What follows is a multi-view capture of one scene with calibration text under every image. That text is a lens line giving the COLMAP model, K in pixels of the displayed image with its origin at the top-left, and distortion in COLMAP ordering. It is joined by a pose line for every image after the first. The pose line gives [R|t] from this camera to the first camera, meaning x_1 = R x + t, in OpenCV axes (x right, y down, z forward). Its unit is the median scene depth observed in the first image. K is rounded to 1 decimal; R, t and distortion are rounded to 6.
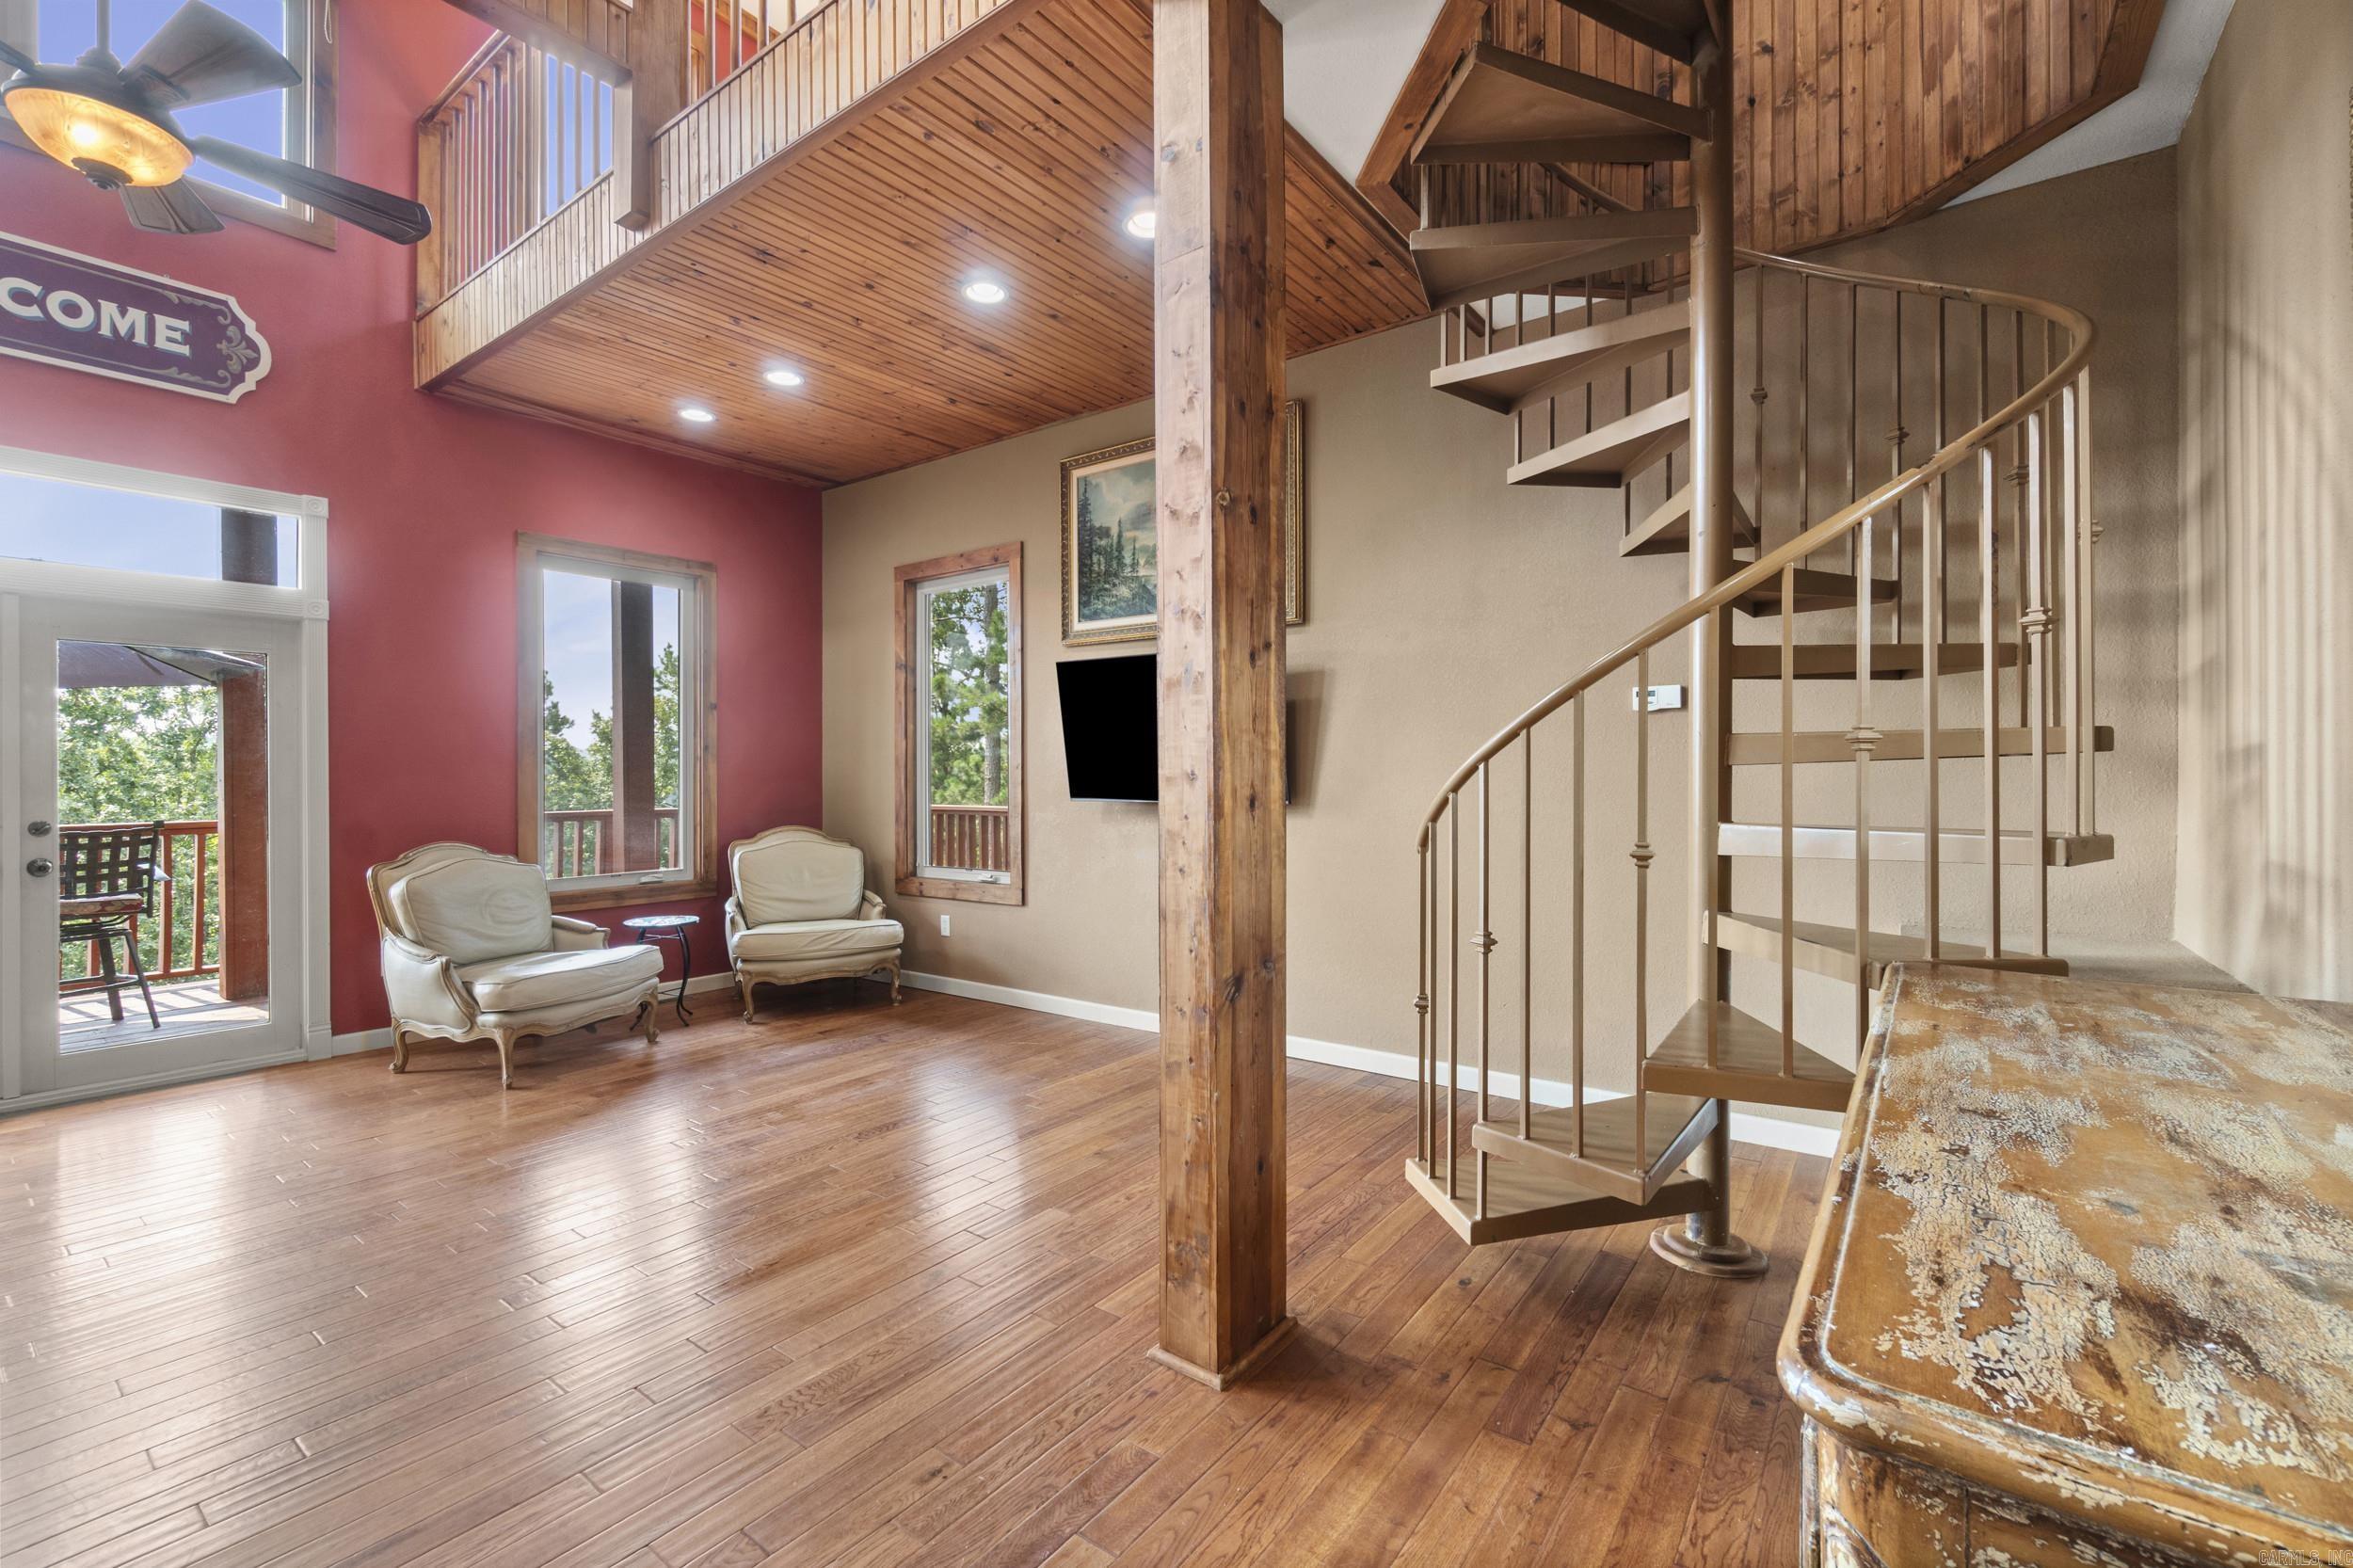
lens RADIAL K [[1023.5, 0, 1153.2], [0, 1023.5, 780.9], [0, 0, 1]] dist [-0.009769, 0.002874]
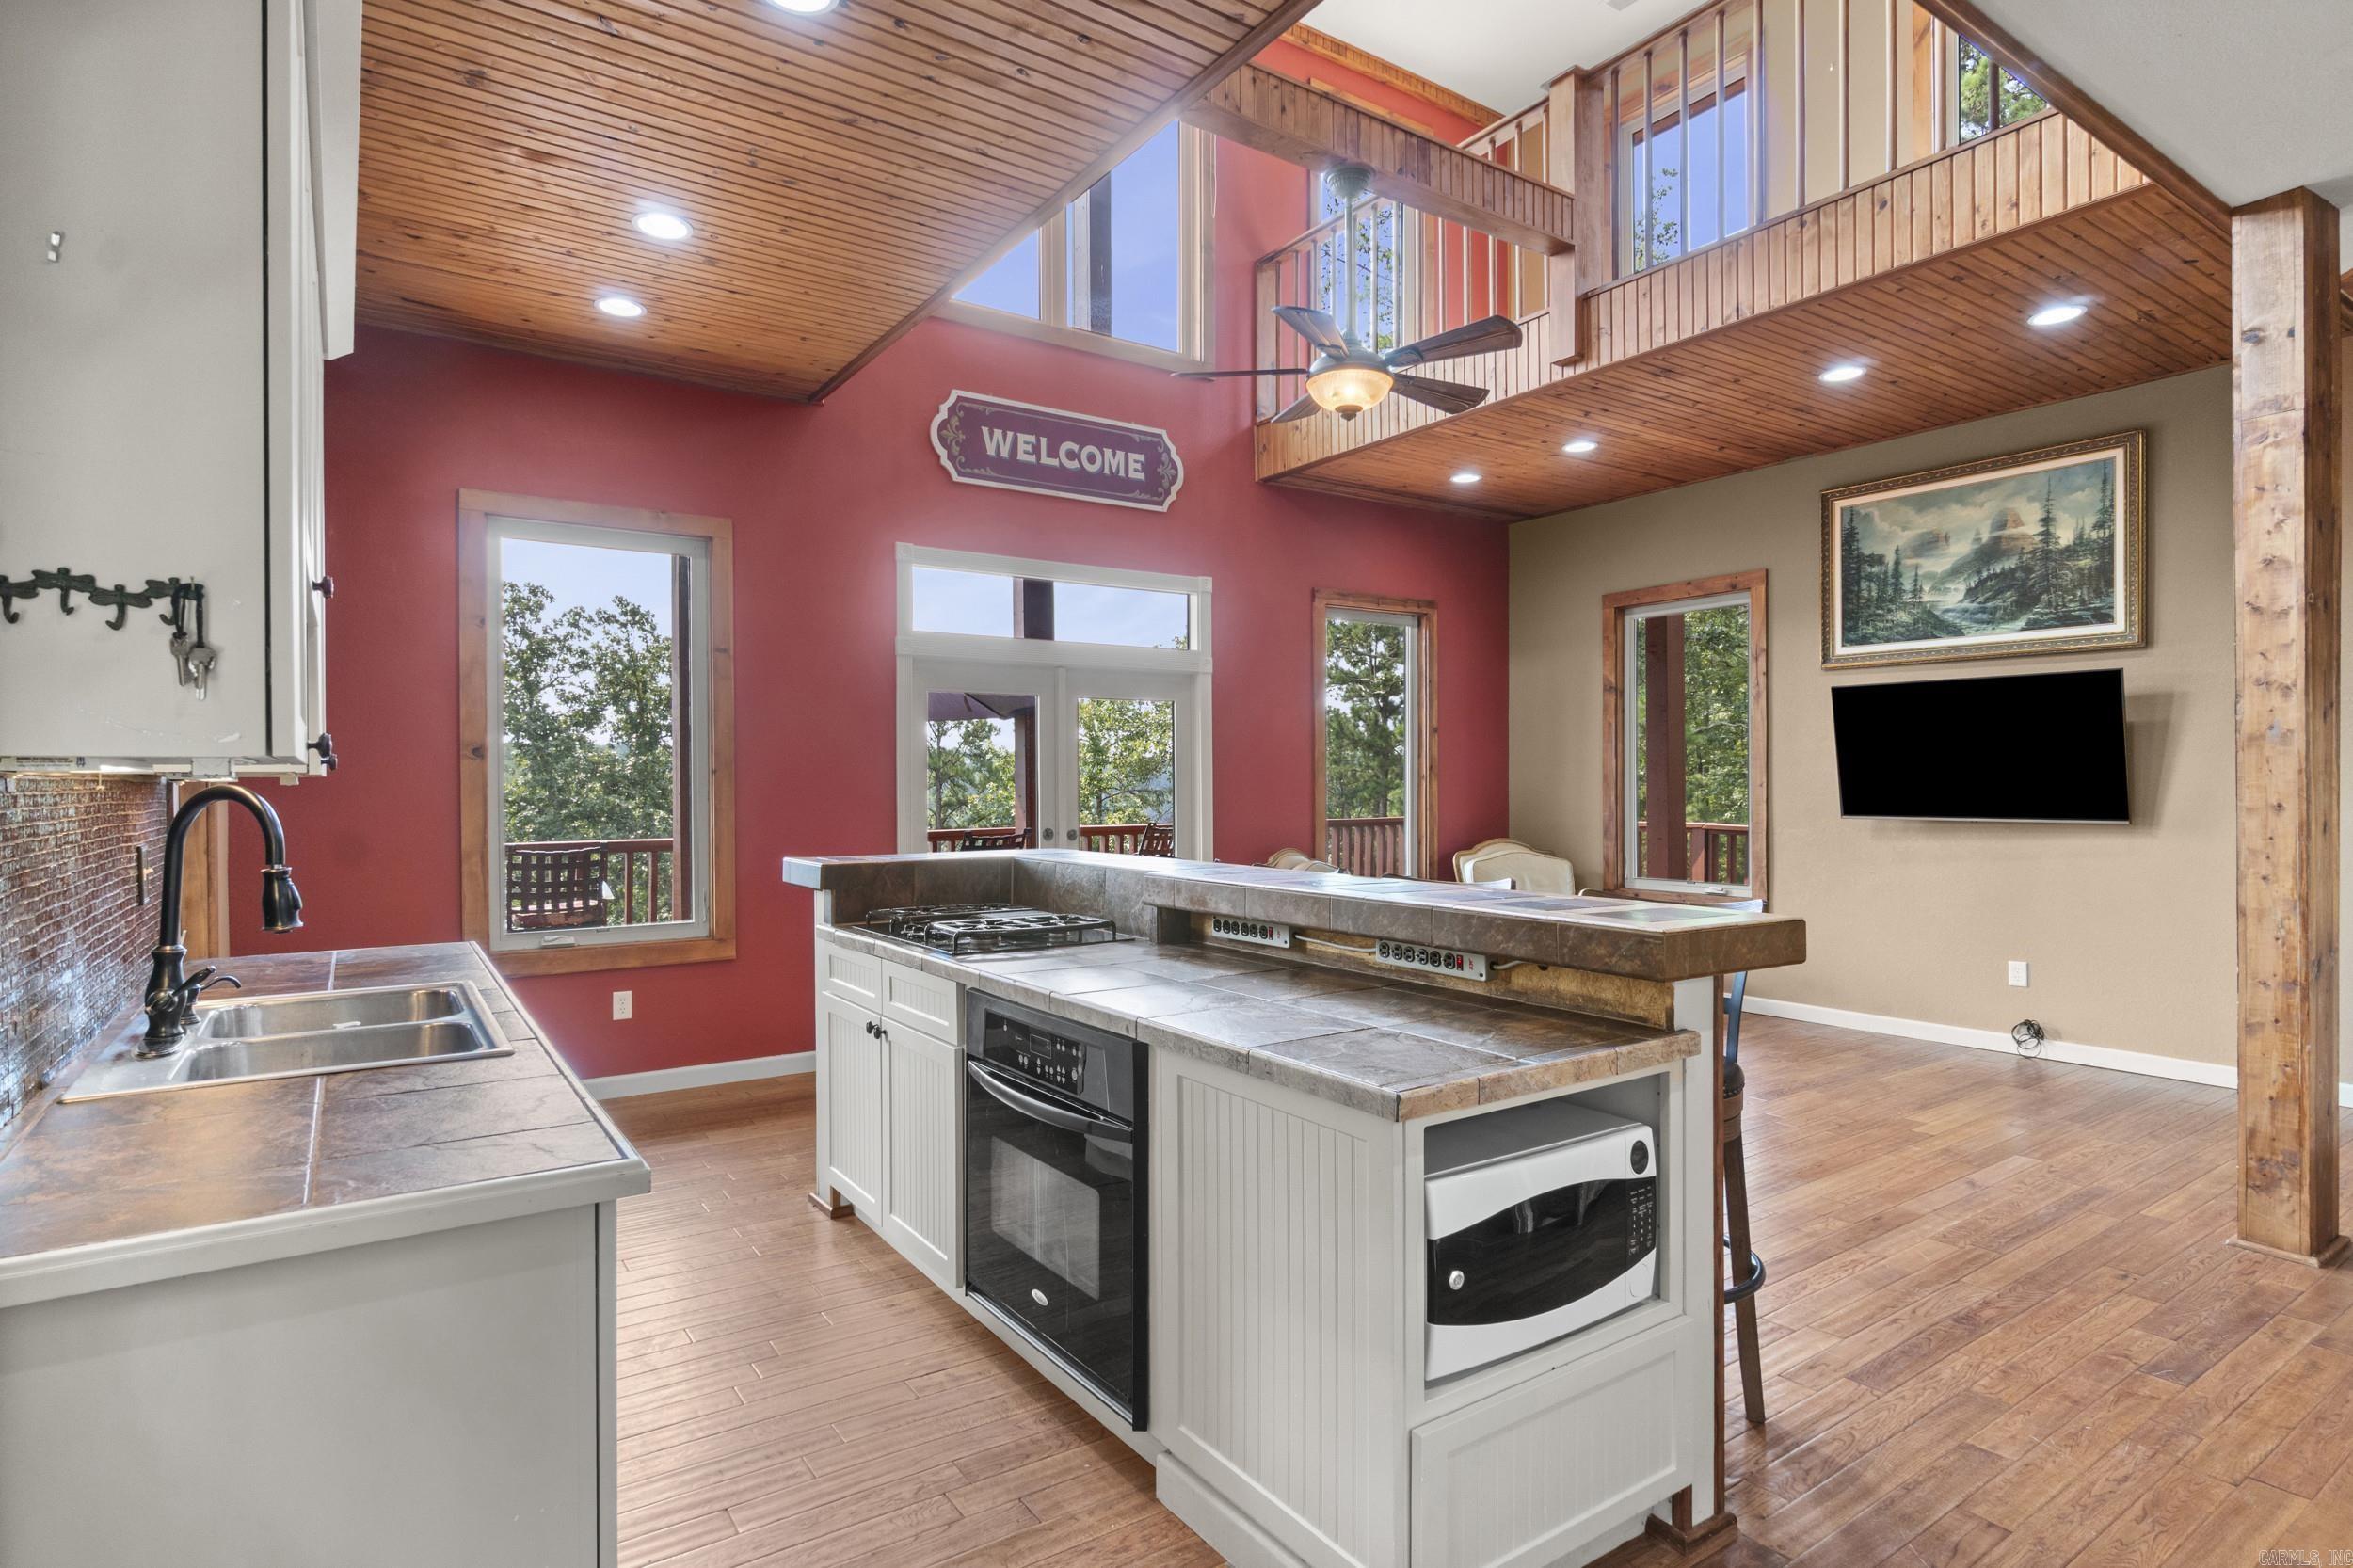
lens RADIAL K [[1186.3, 0, 1171.5], [0, 1186.3, 790.3], [0, 0, 1]] dist [-0.000729, 0.002816]
pose [[0.948547, -0.001813, -0.316632, -0.412764], [0.003910, 0.999974, 0.005987, -0.020891], [0.316613, -0.006917, 0.948529, -0.453882]]
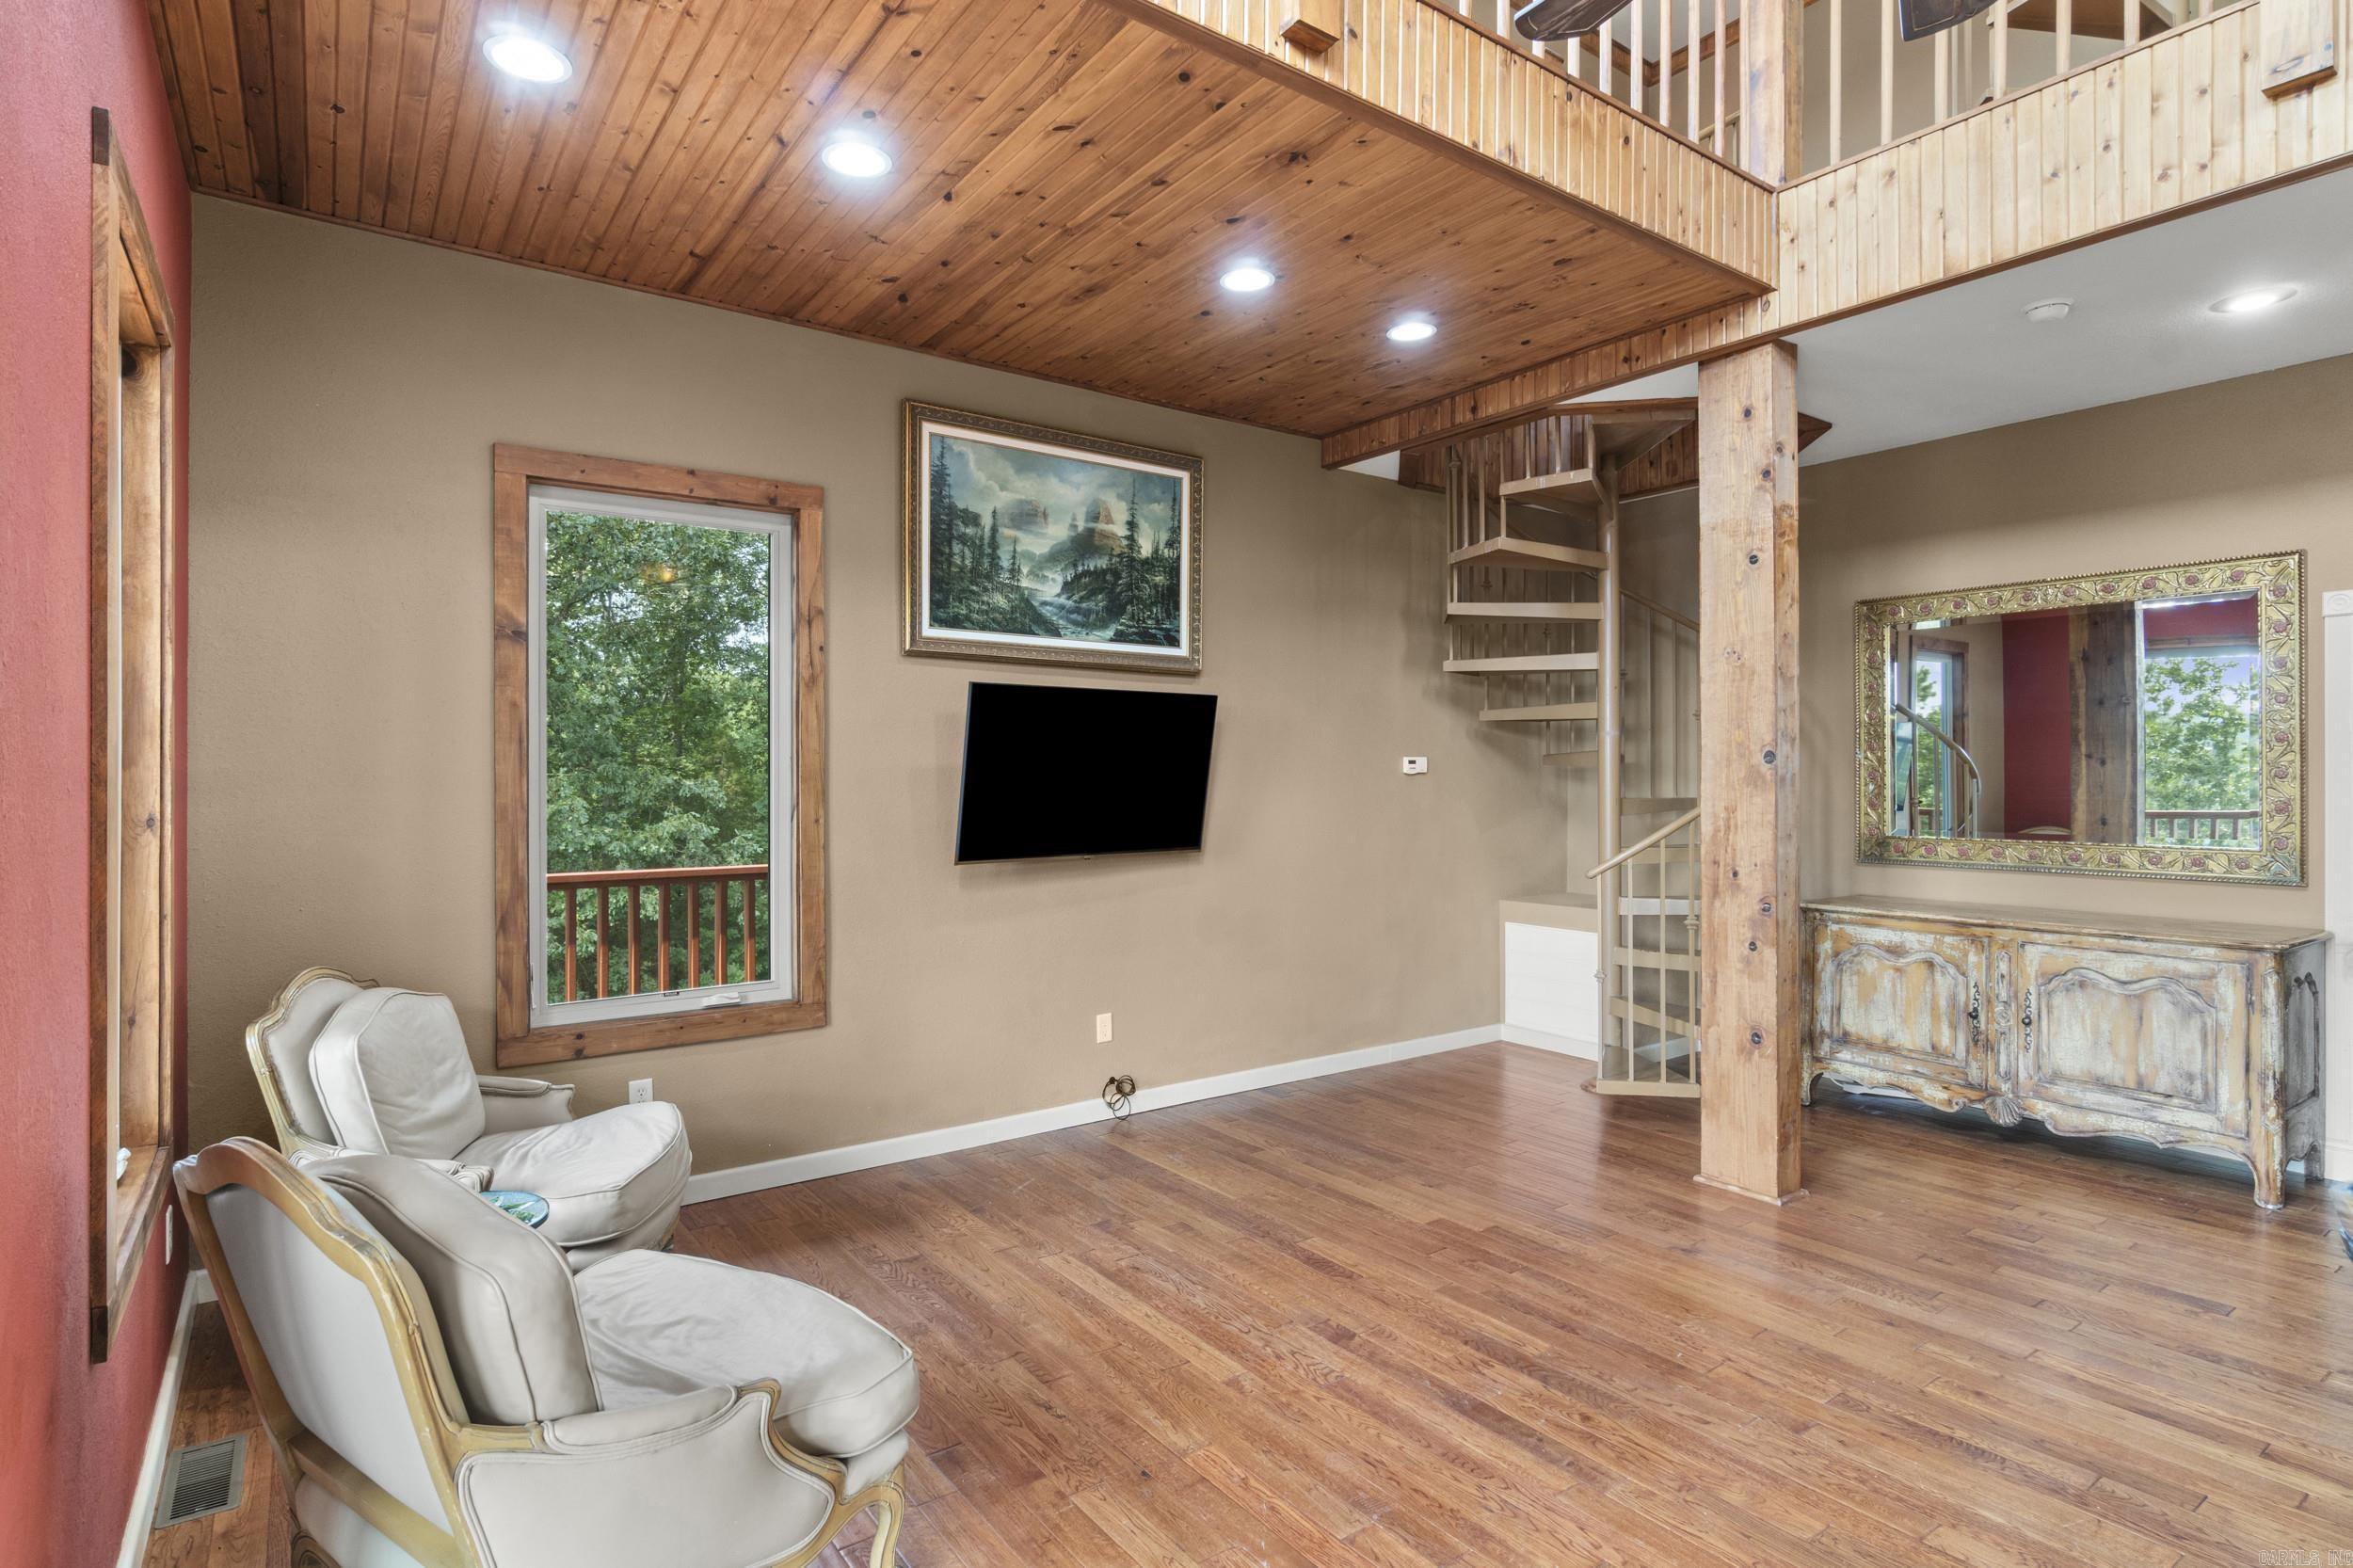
lens RADIAL K [[1186.3, 0, 1173.5], [0, 1186.3, 778.2], [0, 0, 1]] dist [-0.000729, 0.002816]
pose [[0.287075, -0.005348, 0.957893, -1.038413], [0.000798, 0.999985, 0.005344, -0.057281], [-0.957908, -0.000770, 0.287075, 0.696333]]
